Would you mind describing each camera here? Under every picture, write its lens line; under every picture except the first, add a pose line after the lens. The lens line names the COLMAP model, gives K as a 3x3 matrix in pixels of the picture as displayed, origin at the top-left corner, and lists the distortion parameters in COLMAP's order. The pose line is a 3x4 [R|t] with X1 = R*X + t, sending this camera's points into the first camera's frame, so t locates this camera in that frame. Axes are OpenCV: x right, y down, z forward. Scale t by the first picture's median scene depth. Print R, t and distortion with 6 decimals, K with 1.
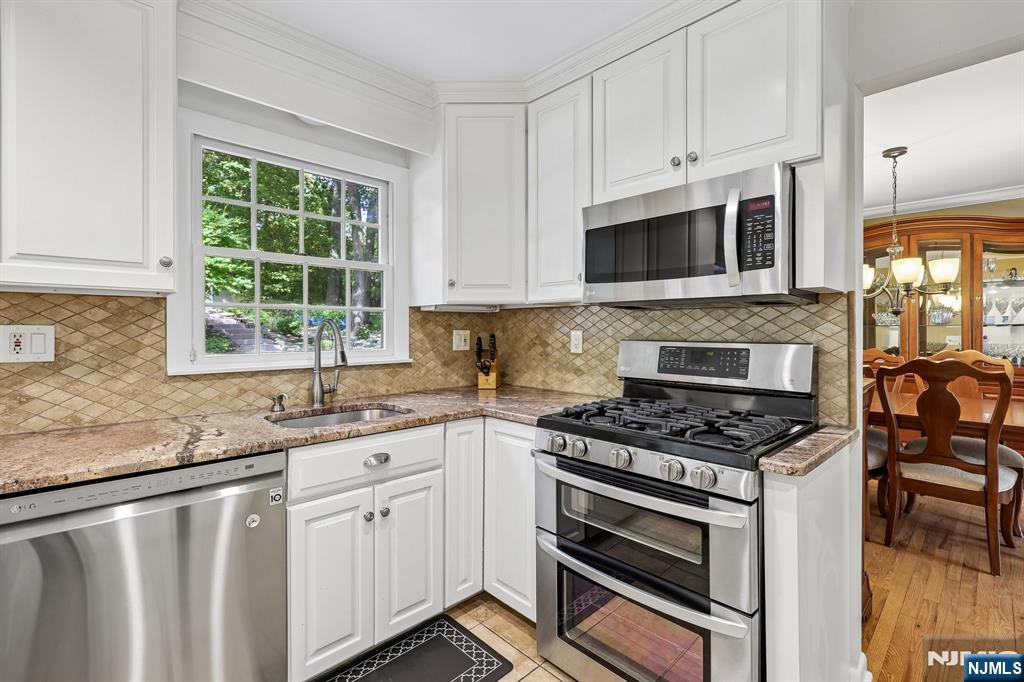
lens RADIAL K [[465.4, 0, 513.2], [0, 465.4, 332.7], [0, 0, 1]] dist [0.003711, 0.000095]
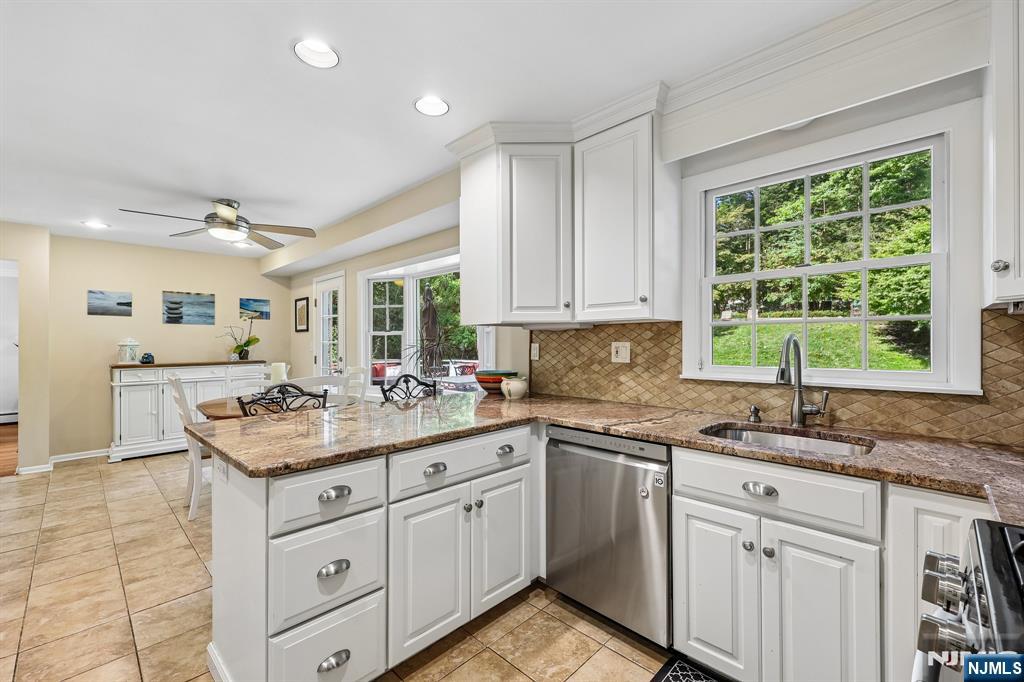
lens RADIAL K [[433.7, 0, 515.5], [0, 433.7, 342.5], [0, 0, 1]] dist [0.003763, -0.000597]
pose [[0.024569, 0.000563, -0.999698, 0.537483], [-0.003383, 0.999994, 0.000480, -0.011850], [0.999692, 0.003370, 0.024571, 0.499392]]
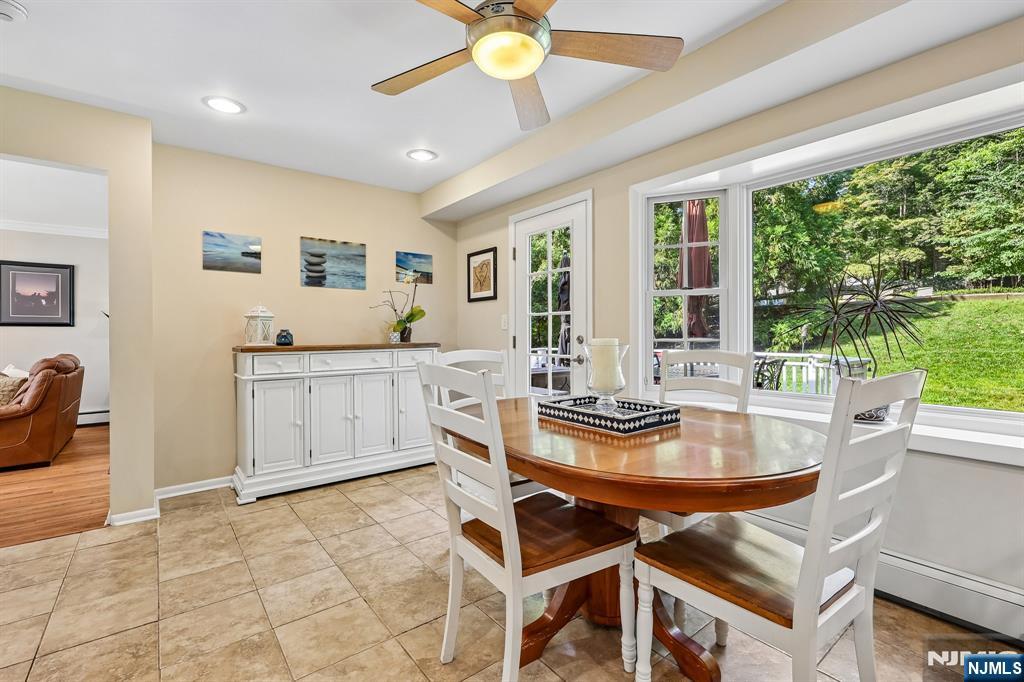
lens RADIAL K [[449.2, 0, 509.4], [0, 449.2, 336.7], [0, 0, 1]] dist [0.005031, 0.000108]
pose [[-0.100550, 0.008934, -0.994892, 0.429916], [-0.003678, 0.999950, 0.009351, -0.003227], [0.994925, 0.004599, -0.100512, 0.382297]]
